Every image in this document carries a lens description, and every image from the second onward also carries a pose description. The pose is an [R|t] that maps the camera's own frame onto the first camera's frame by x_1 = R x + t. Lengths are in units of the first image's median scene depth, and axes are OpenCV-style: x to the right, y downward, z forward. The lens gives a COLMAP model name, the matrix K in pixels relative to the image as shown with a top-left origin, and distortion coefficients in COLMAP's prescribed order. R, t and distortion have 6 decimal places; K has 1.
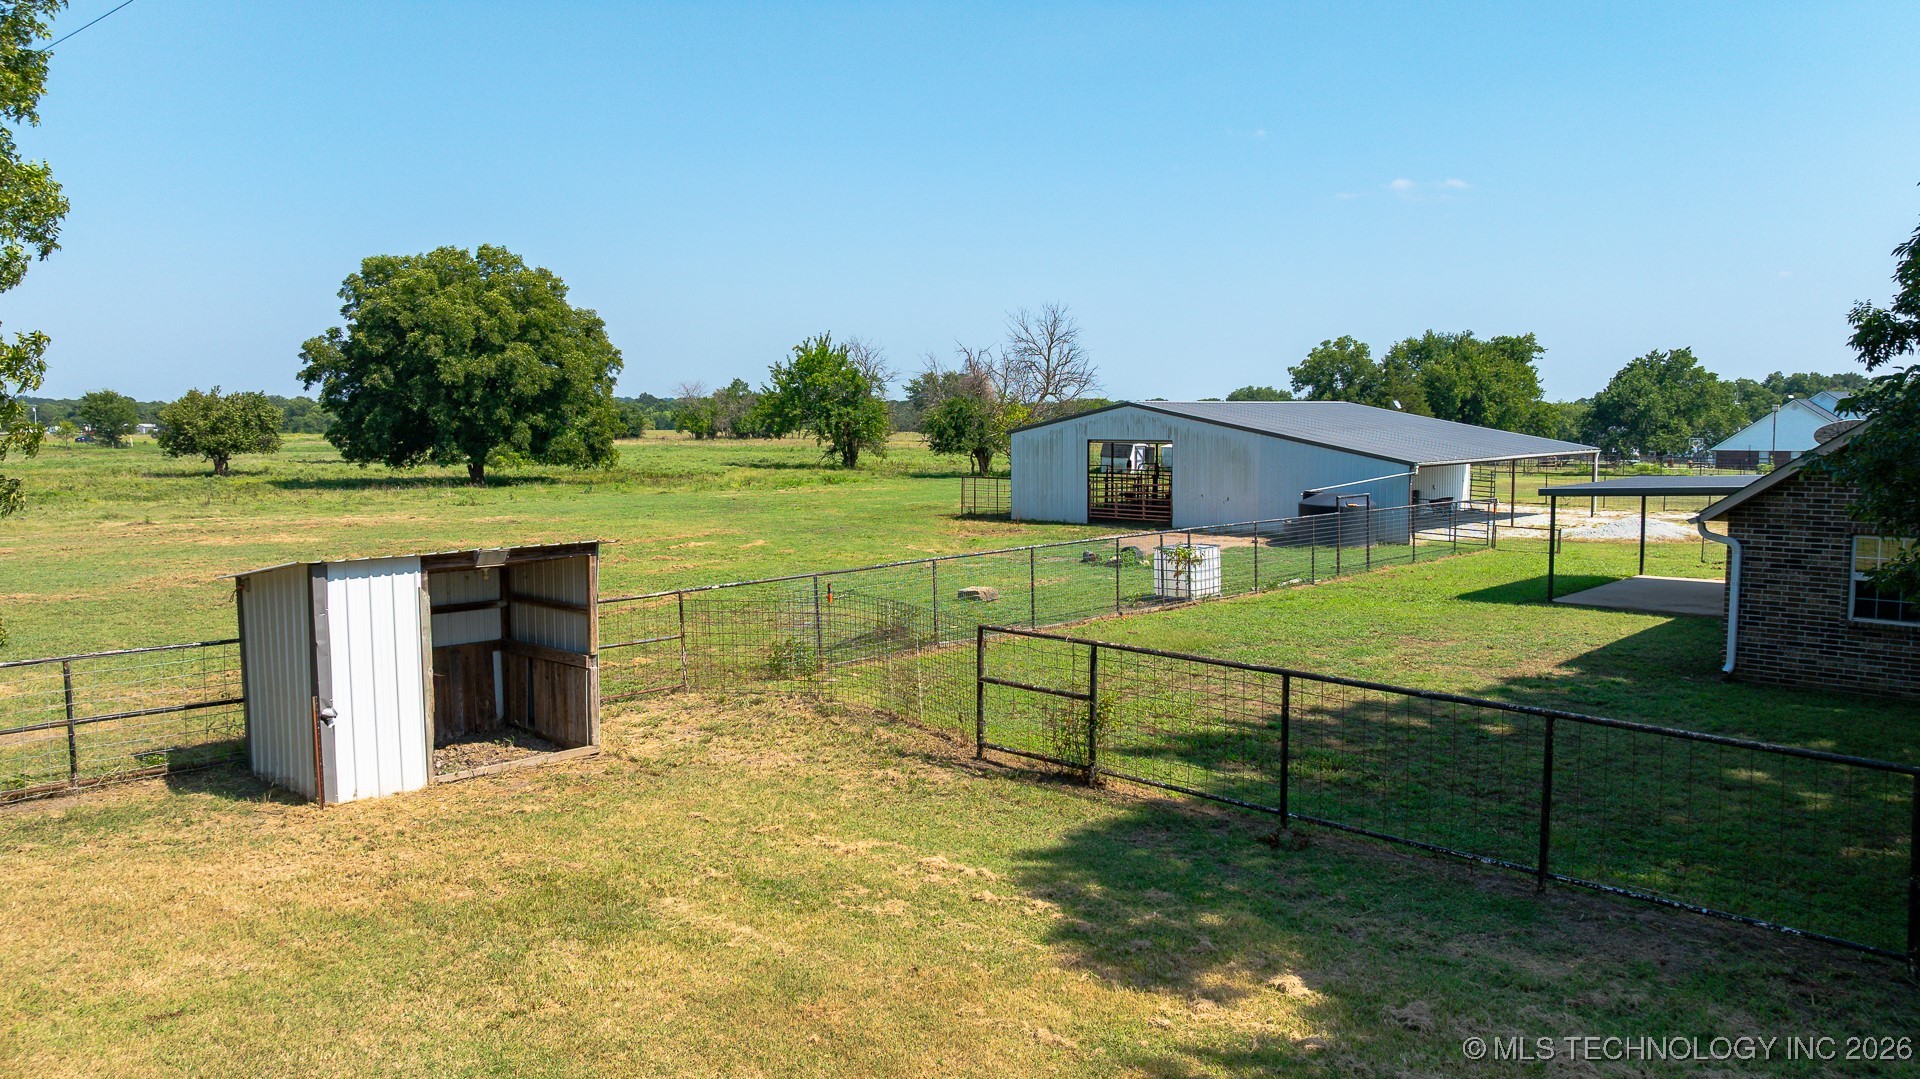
lens RADIAL K [[1349.9, 0, 952.8], [0, 1349.9, 541.2], [0, 0, 1]] dist [-0.033636, 0.025259]
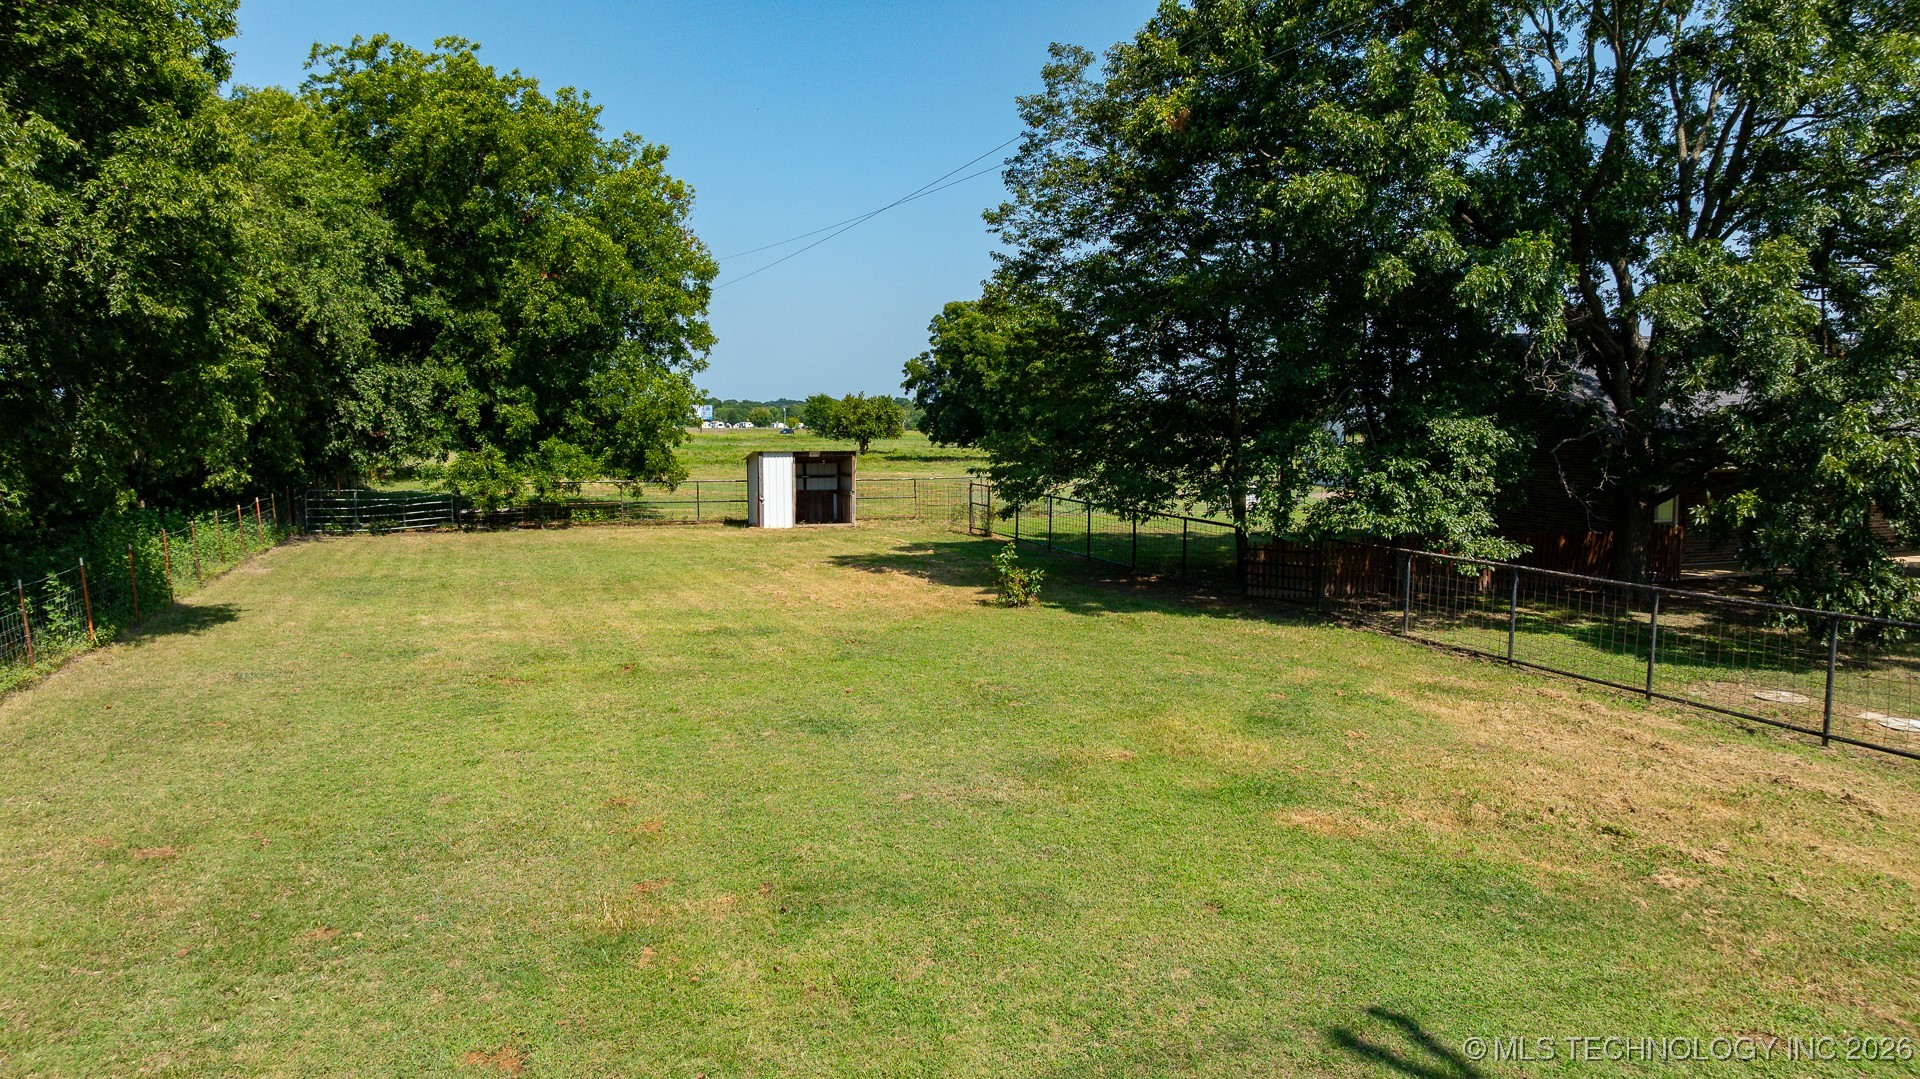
lens RADIAL K [[1349.9, 0, 963.1], [0, 1349.9, 538.8], [0, 0, 1]] dist [-0.033636, 0.025259]
pose [[0.890639, 0.042630, -0.452709, 0.251112], [-0.043780, 0.999010, 0.007944, 0.031157], [0.452599, 0.012745, 0.891623, -0.291206]]
